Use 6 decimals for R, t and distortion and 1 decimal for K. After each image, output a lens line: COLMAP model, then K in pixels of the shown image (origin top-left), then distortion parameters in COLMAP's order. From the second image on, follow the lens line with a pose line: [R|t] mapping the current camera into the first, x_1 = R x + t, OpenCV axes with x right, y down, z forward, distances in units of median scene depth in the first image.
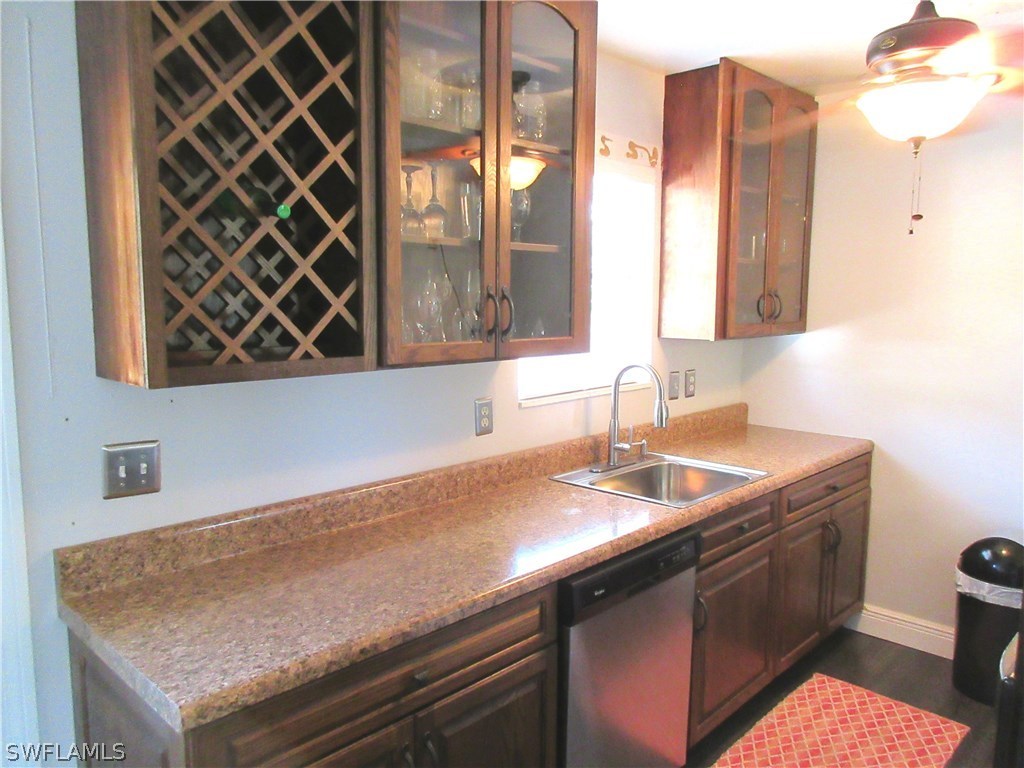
lens RADIAL K [[753.7, 0, 513.7], [0, 753.7, 384.4], [0, 0, 1]] dist [-0.003368, 0.002727]
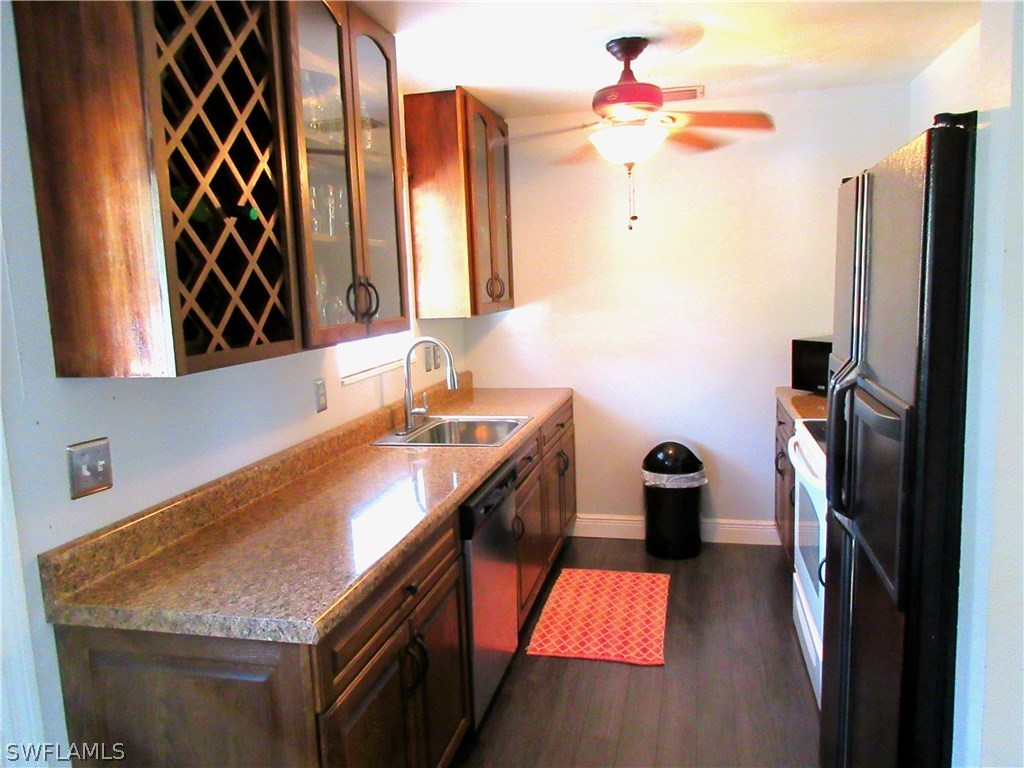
lens RADIAL K [[753.7, 0, 512.0], [0, 753.7, 384.9], [0, 0, 1]] dist [-0.003368, 0.002727]
pose [[0.862819, -0.107308, 0.493993, -0.323751], [0.103326, 0.994015, 0.035455, 0.016136], [-0.494841, 0.020451, 0.868743, -0.102542]]
